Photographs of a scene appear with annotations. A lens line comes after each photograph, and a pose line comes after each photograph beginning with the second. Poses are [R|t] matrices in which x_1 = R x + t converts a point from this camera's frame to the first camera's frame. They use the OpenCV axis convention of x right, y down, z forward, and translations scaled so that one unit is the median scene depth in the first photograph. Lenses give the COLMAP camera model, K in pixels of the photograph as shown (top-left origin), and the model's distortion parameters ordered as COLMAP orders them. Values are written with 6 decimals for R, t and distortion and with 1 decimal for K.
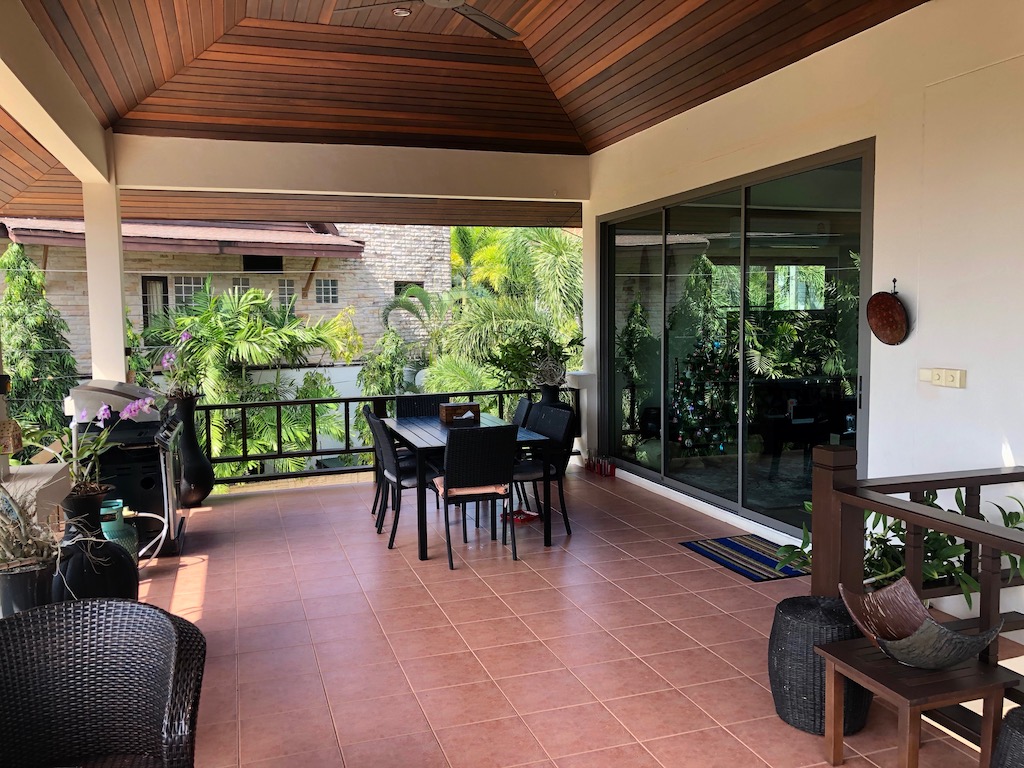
lens RADIAL K [[839.2, 0, 506.8], [0, 839.2, 381.4], [0, 0, 1]] dist [0.009139, -0.010928]
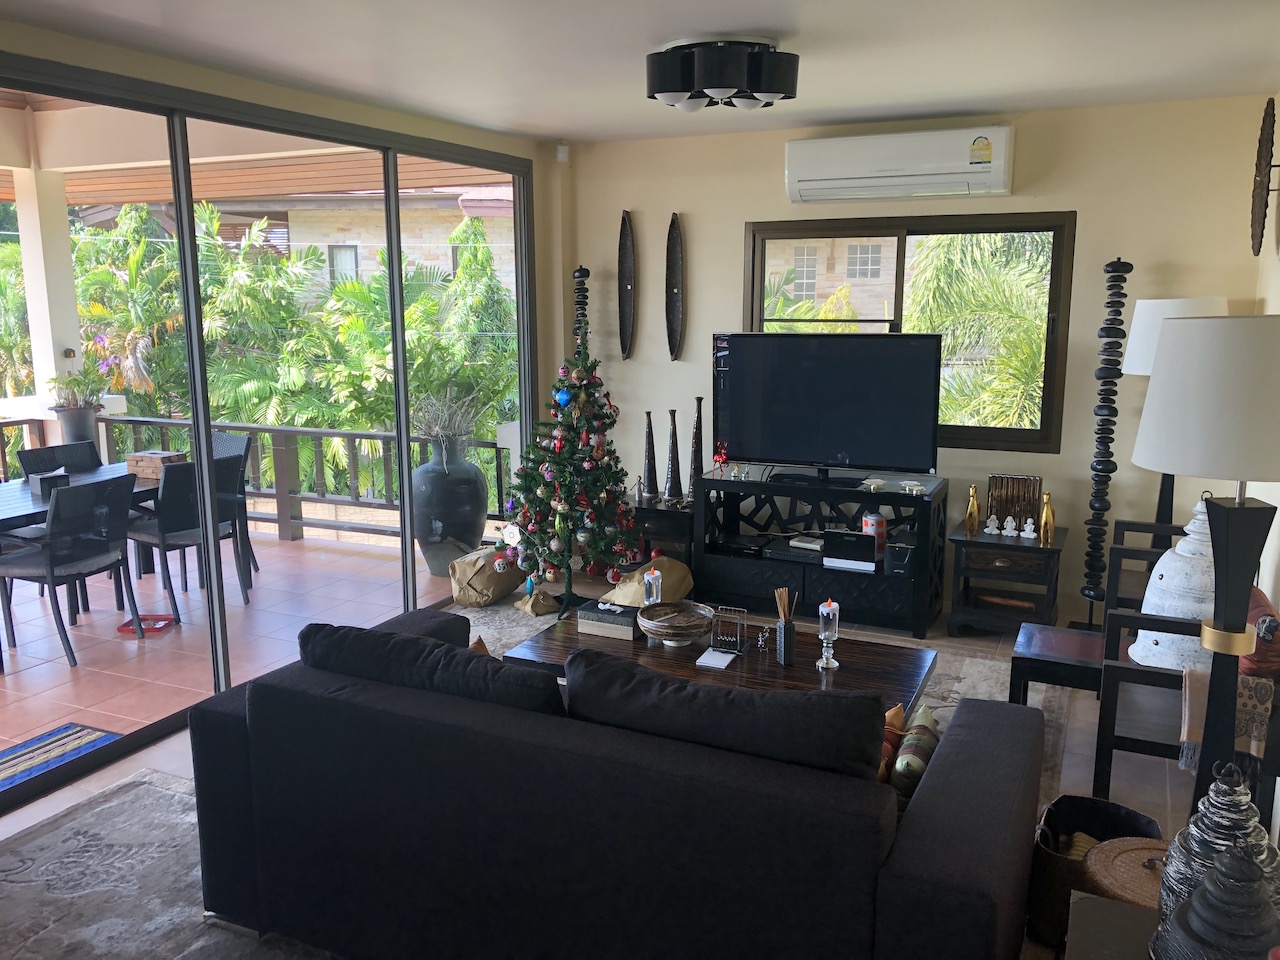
lens RADIAL K [[1048.9, 0, 633.6], [0, 1048.9, 478.5], [0, 0, 1]] dist [0.009139, -0.010928]
pose [[0.714064, 0.137208, -0.686504, 0.388089], [-0.059682, 0.988967, 0.135581, -0.044577], [0.697532, -0.055841, 0.714374, 0.275657]]
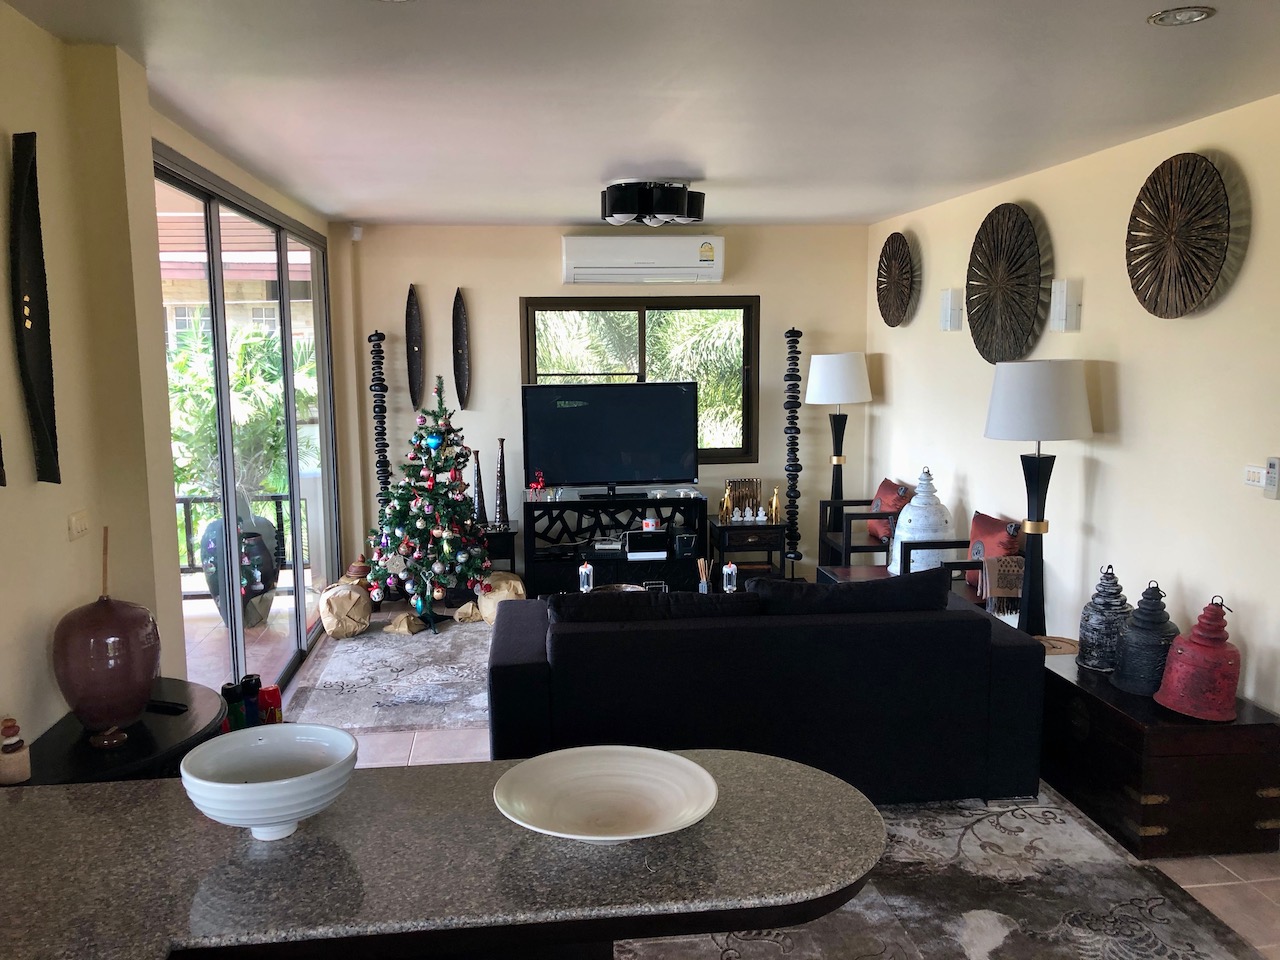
lens RADIAL K [[1048.9, 0, 641.1], [0, 1048.9, 483.1], [0, 0, 1]] dist [0.009139, -0.010928]
pose [[0.981375, 0.031186, -0.189554, 0.287402], [-0.019935, 0.997940, 0.060974, -0.033311], [0.191065, -0.056059, 0.979975, 0.121630]]
